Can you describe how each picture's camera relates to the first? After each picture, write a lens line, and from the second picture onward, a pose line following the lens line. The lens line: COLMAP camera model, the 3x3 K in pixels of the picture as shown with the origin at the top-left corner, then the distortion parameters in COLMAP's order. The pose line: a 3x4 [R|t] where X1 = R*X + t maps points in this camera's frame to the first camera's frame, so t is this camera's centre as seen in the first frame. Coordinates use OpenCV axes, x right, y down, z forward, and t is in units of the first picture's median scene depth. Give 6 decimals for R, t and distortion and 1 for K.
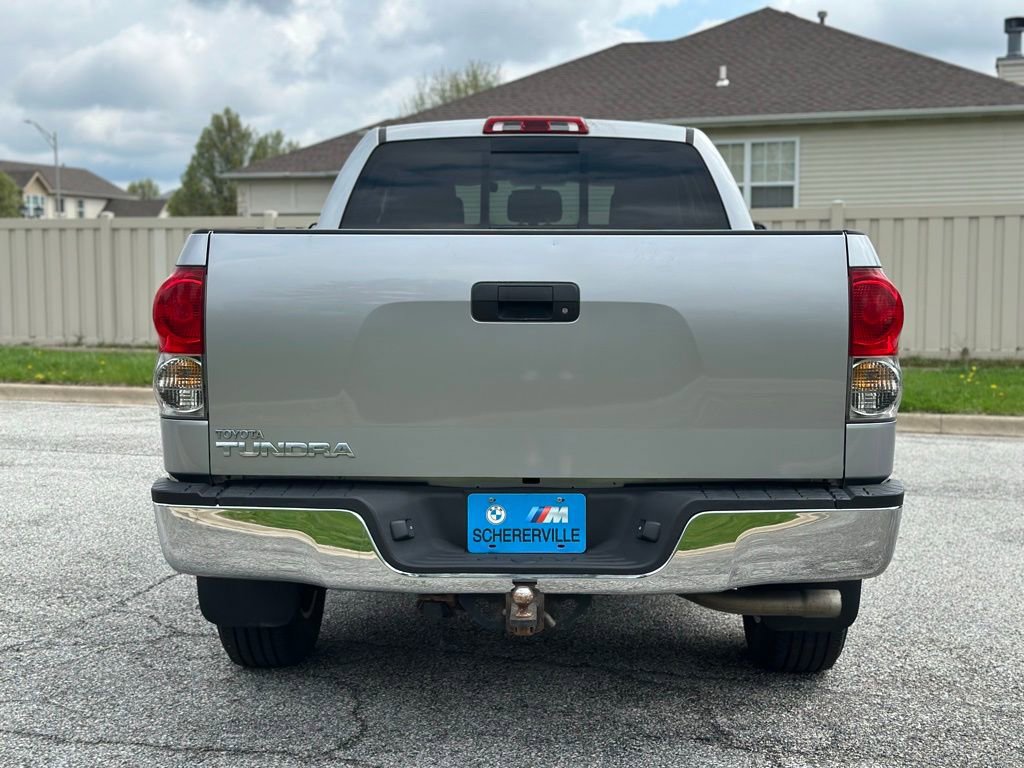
lens RADIAL K [[1442.7, 0, 512.2], [0, 1442.7, 418.1], [0, 0, 1]] dist [0.146834, -0.058009]
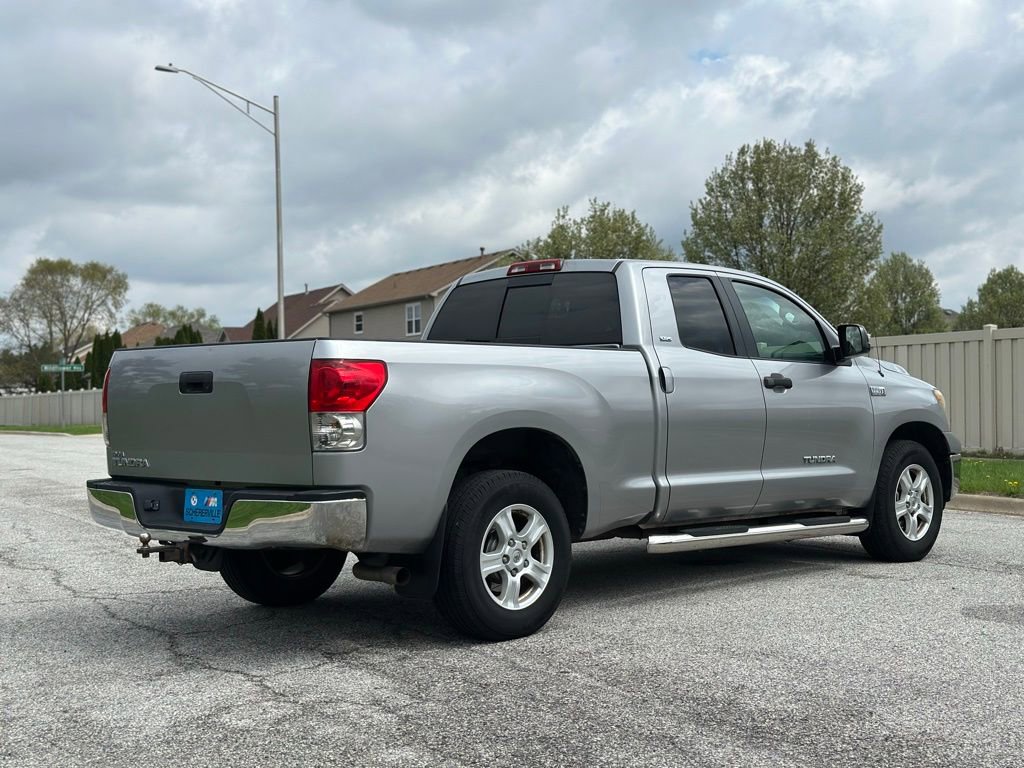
lens RADIAL K [[1442.7, 0, 512.2], [0, 1442.7, 418.1], [0, 0, 1]] dist [0.146834, -0.058009]
pose [[0.715187, 0.000113, -0.698934, 1.091372], [-0.054739, 0.996937, -0.055851, 0.030665], [0.696787, 0.078202, 0.713003, -0.023751]]
